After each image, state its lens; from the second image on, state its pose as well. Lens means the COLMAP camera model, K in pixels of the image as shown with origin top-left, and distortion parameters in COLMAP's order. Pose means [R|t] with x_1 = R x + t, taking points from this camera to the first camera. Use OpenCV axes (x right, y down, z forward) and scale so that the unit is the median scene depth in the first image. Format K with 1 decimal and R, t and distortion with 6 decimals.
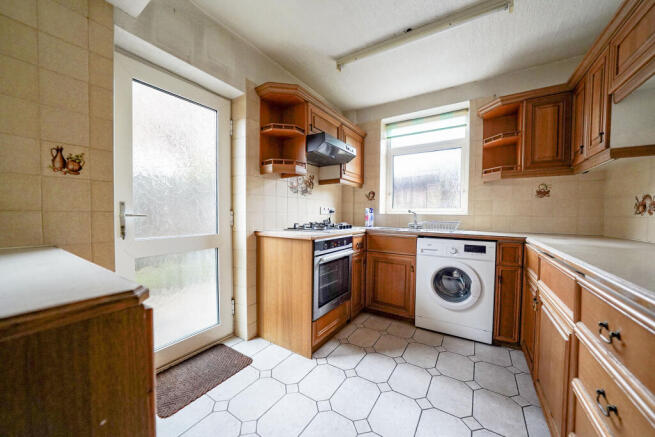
lens RADIAL K [[234.1, 0, 326.5], [0, 234.1, 220.1], [0, 0, 1]] dist [-0.012567, 0.000985]
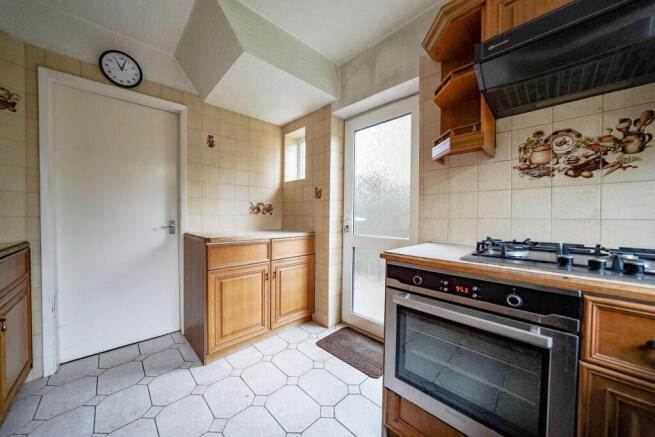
lens RADIAL K [[234.1, 0, 329.3], [0, 234.1, 219.3], [0, 0, 1]] dist [-0.012567, 0.000985]
pose [[-0.220583, 0.007703, -0.975338, 0.962637], [-0.036245, 0.999213, 0.016089, -0.048594], [0.974695, 0.038900, -0.220130, 1.563178]]
